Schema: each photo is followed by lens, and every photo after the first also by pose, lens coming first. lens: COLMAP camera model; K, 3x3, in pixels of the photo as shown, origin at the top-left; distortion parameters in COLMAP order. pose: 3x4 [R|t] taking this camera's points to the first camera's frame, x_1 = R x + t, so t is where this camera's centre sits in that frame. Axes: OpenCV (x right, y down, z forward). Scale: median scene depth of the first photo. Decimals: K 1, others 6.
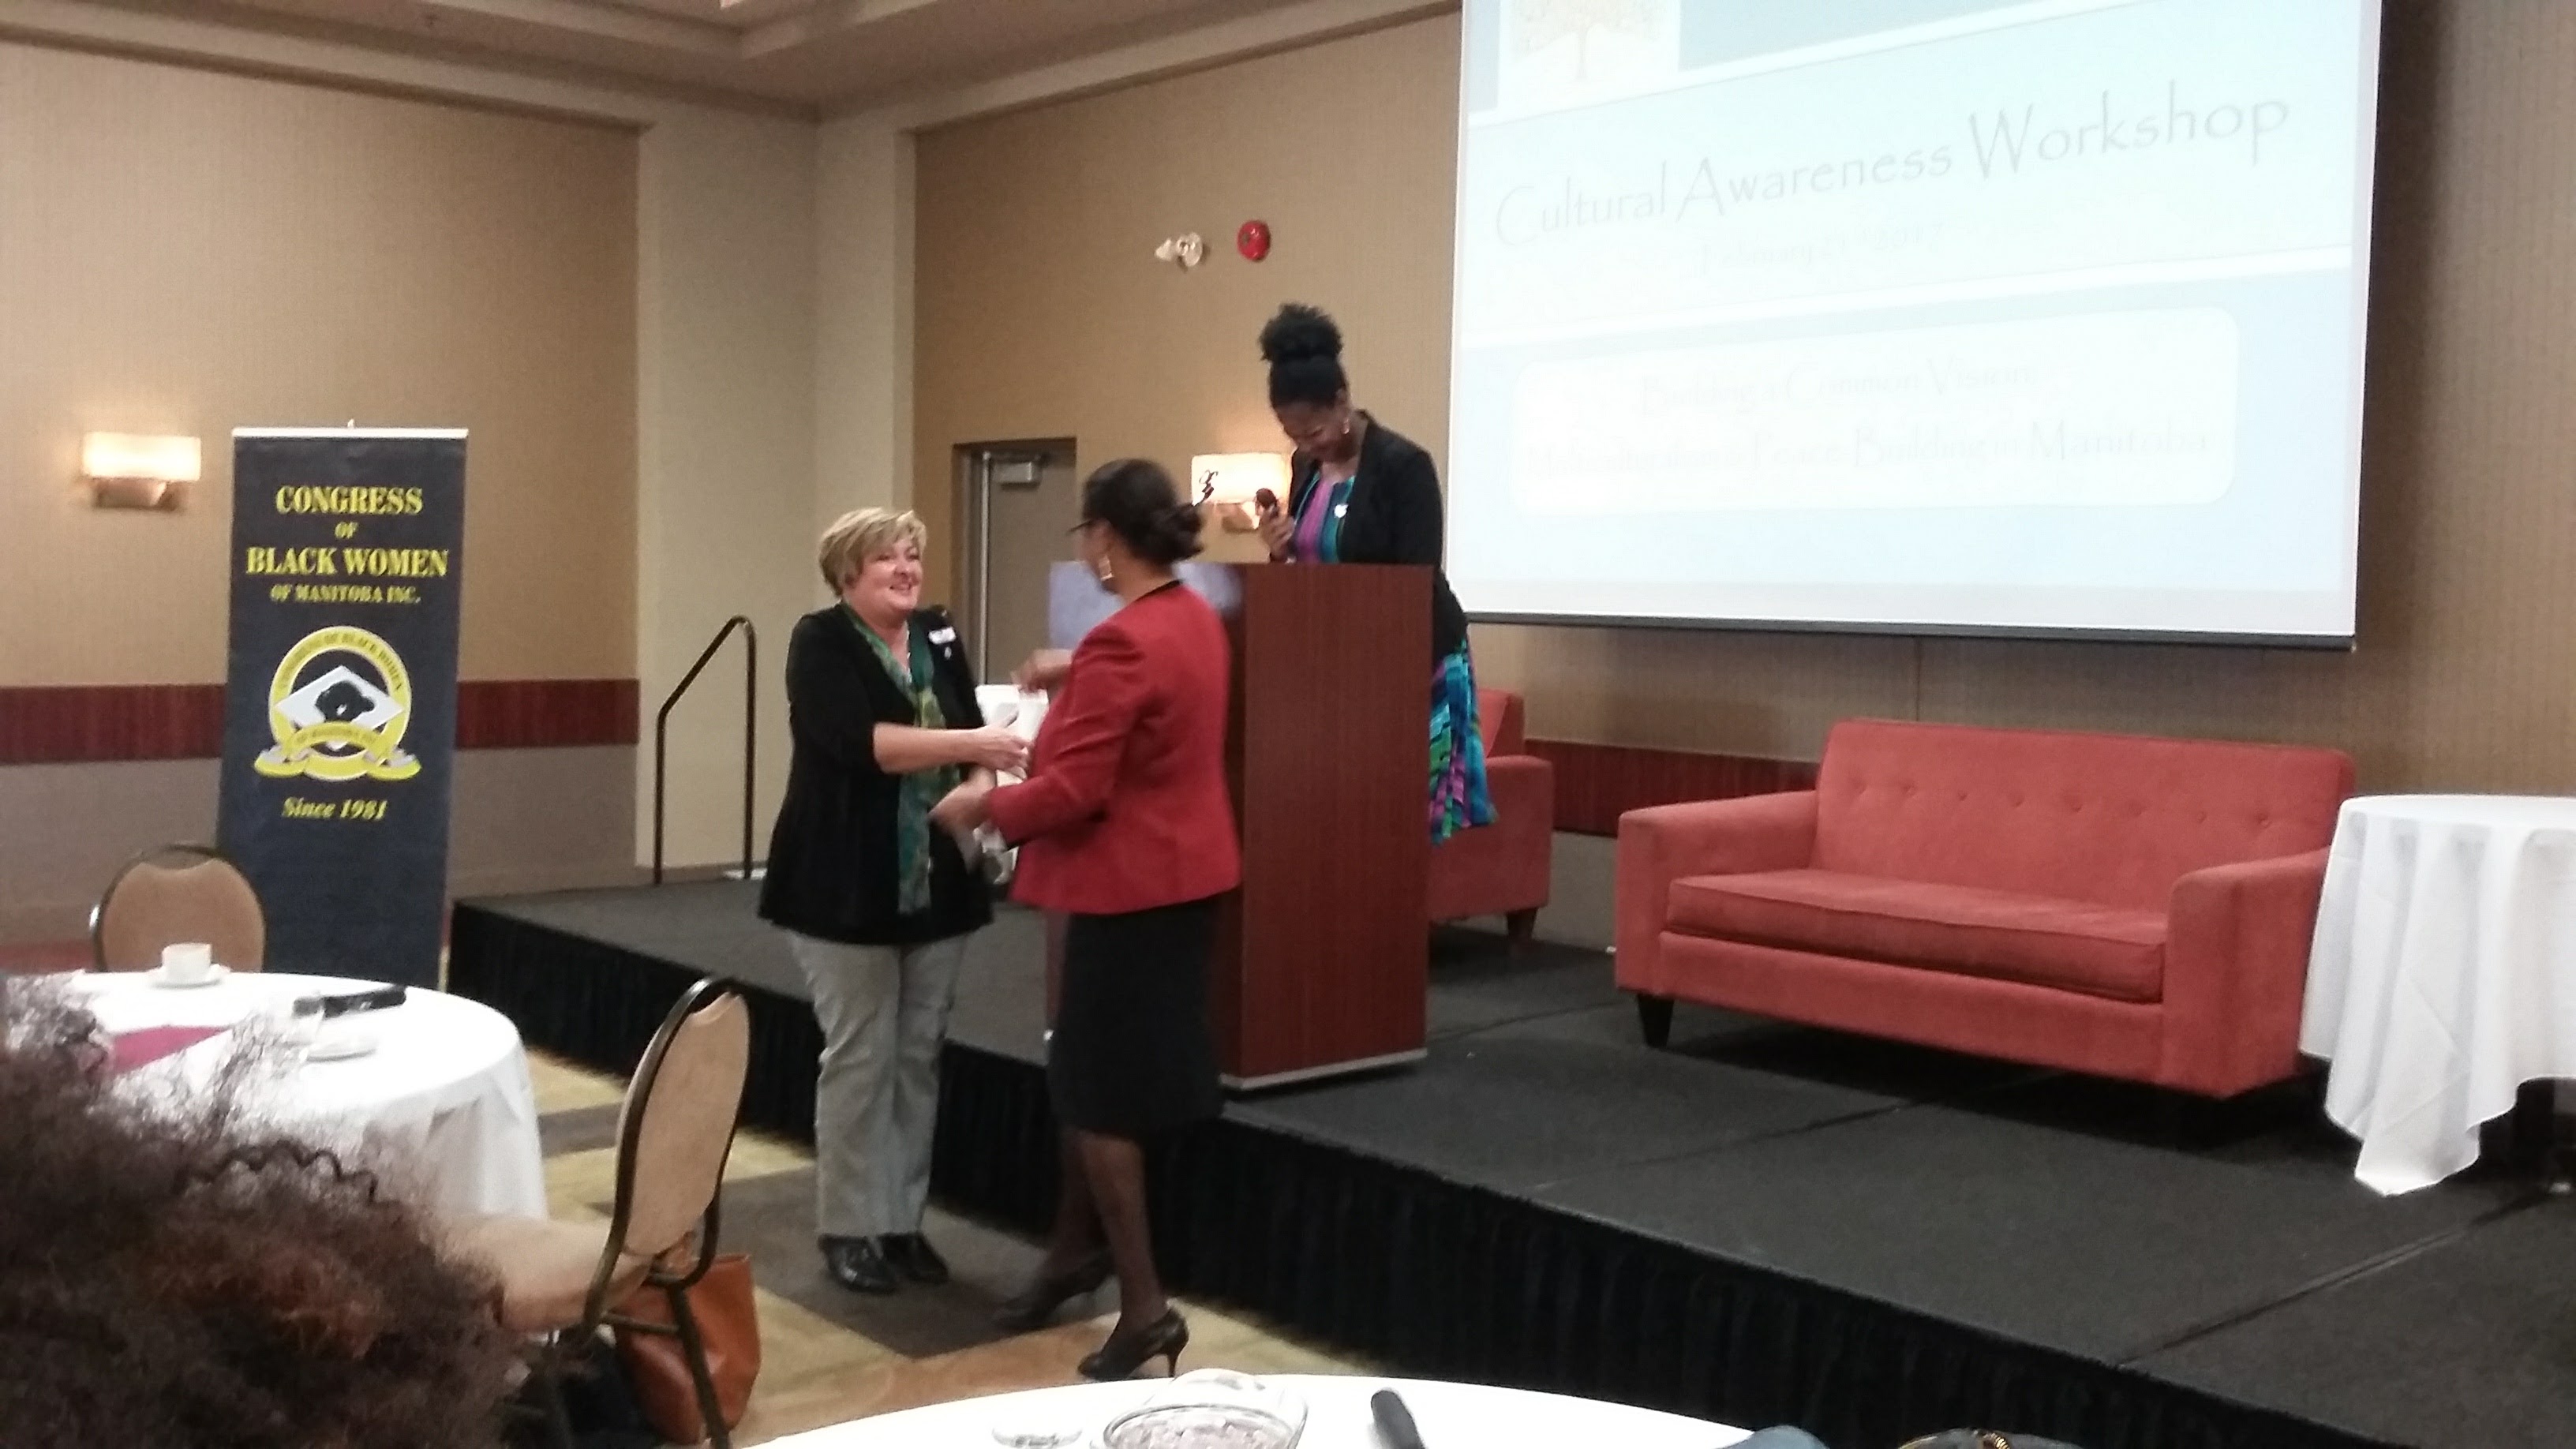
lens RADIAL K [[2434.1, 0, 1288.0], [0, 2434.1, 724.5], [0, 0, 1]] dist [0.126695, -0.247293]
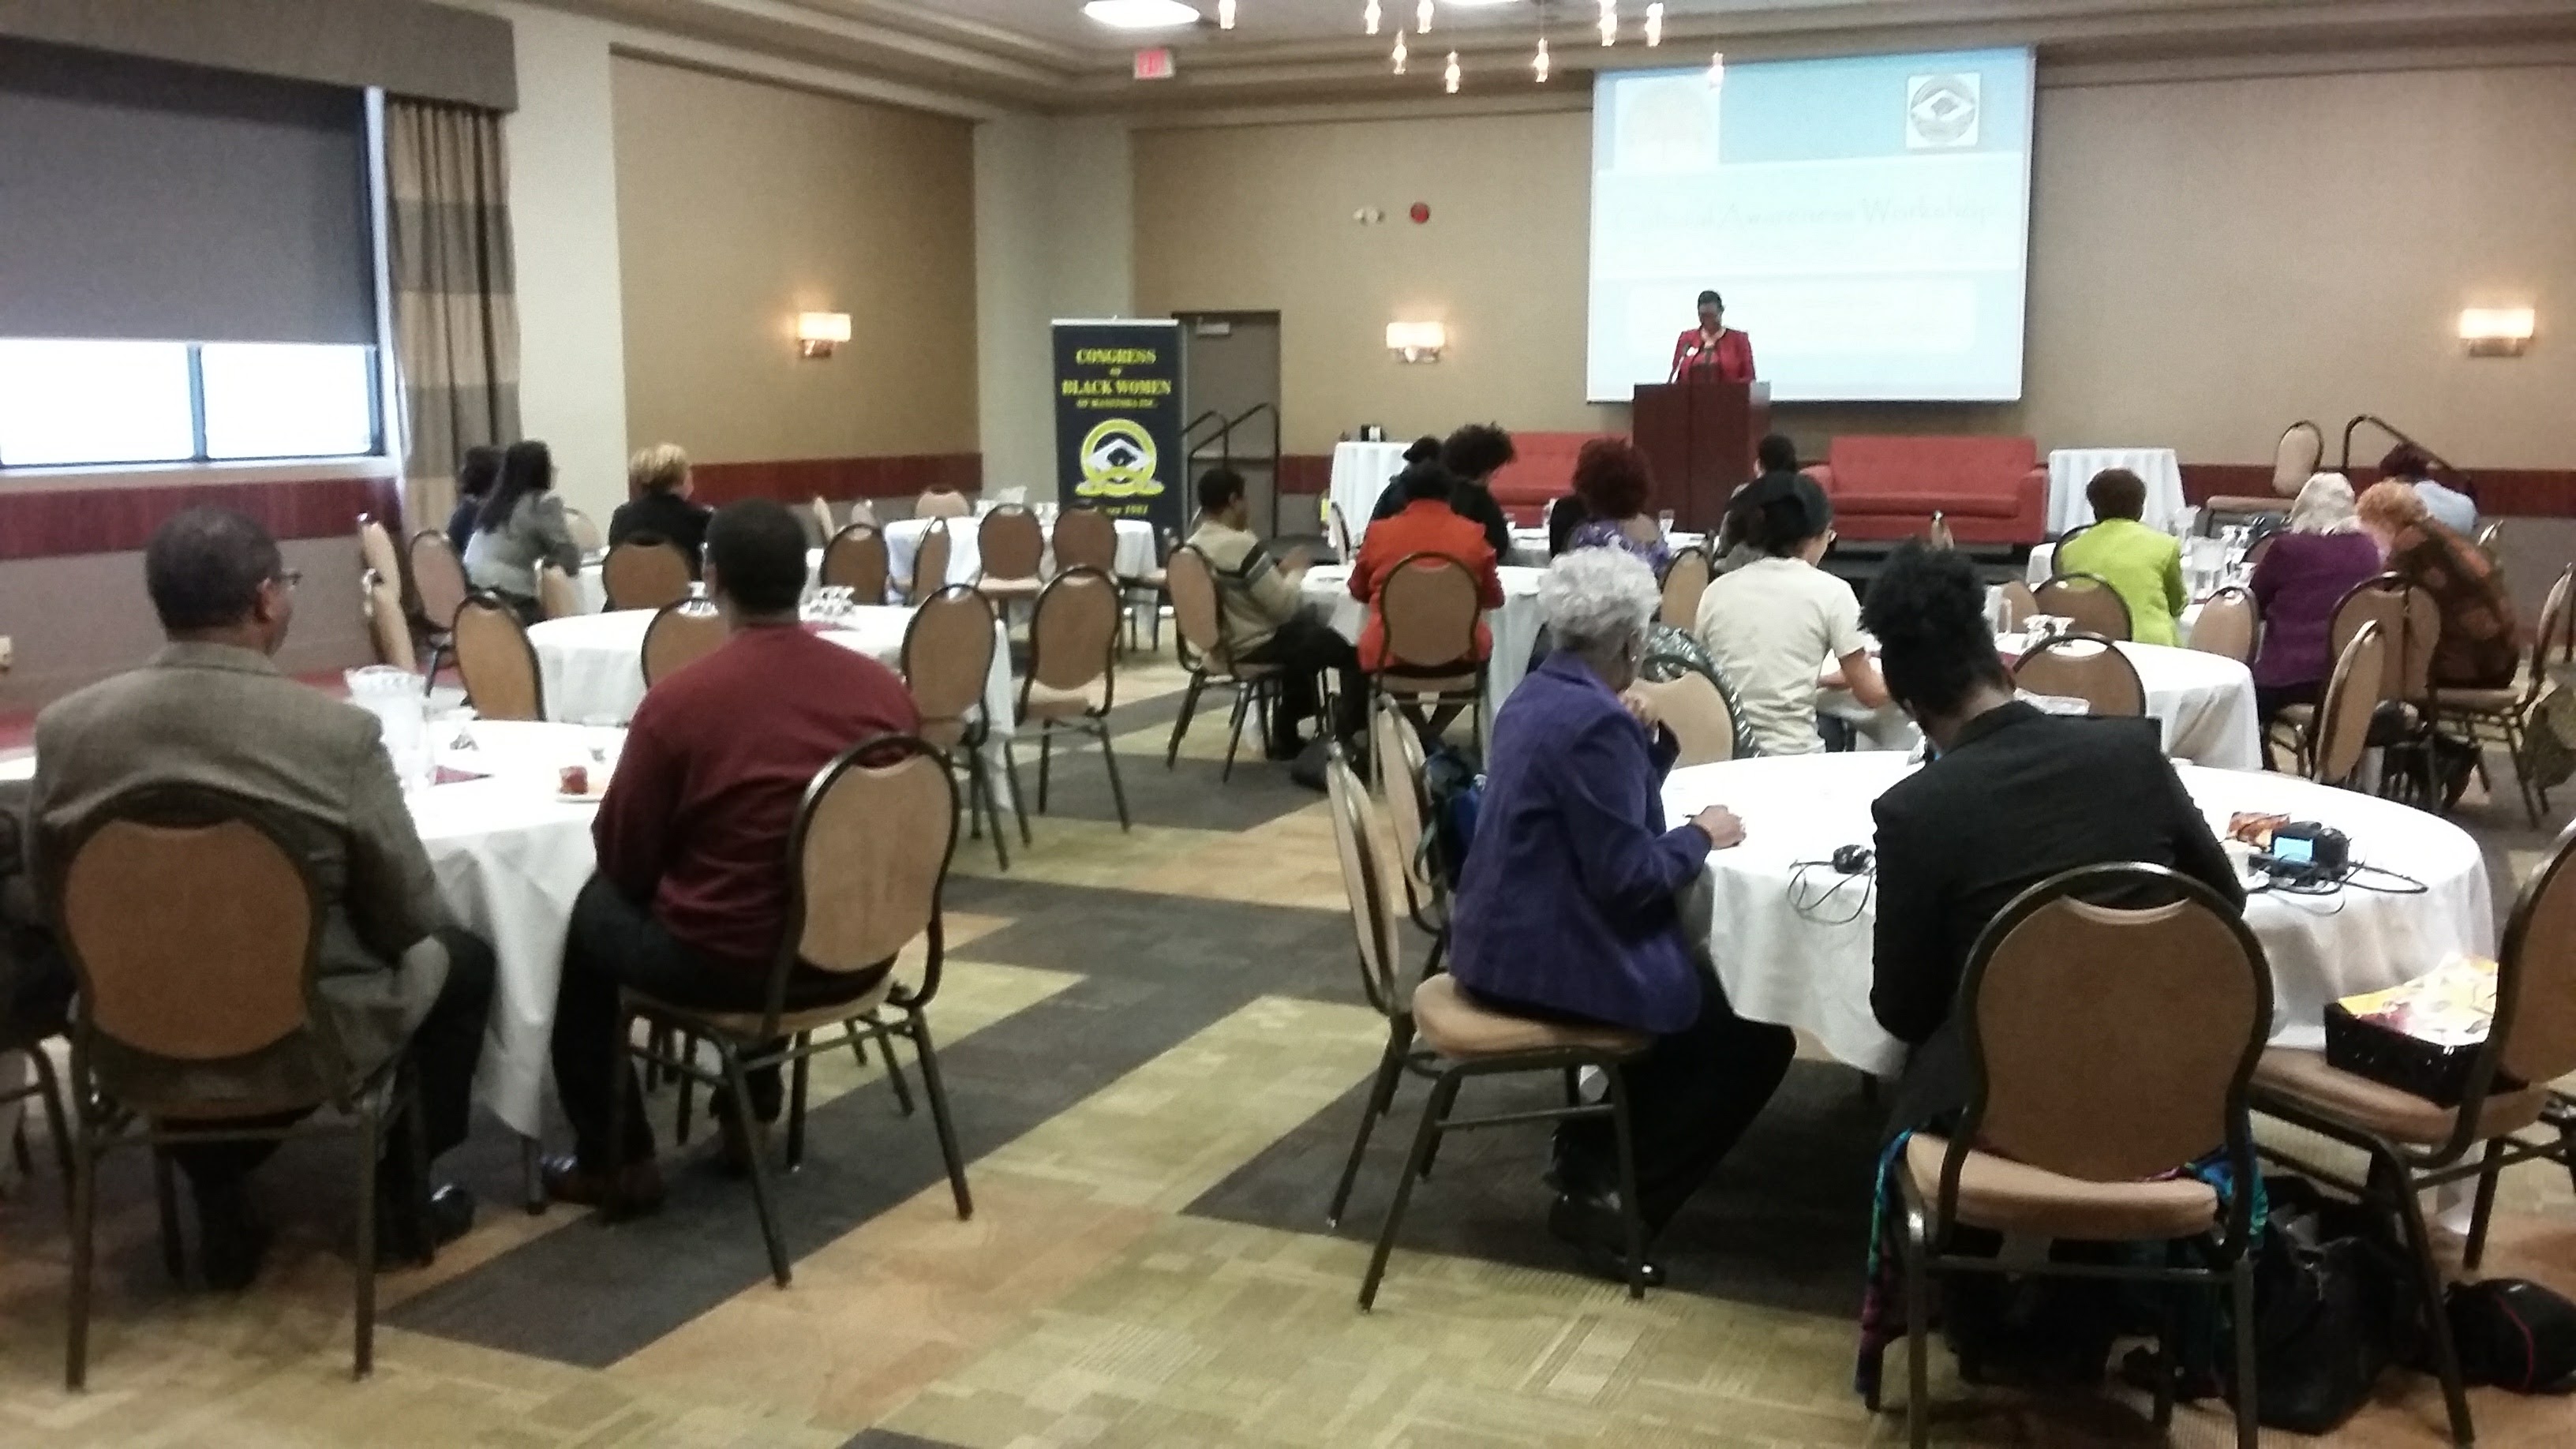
lens RADIAL K [[2377.3, 0, 1319.7], [0, 2377.3, 722.4], [0, 0, 1]] dist [0.132660, -0.264126]
pose [[0.907702, -0.075924, 0.412689, -1.407830], [0.040119, 0.994692, 0.094757, 0.038174], [-0.417693, -0.069454, 0.905930, -1.144380]]
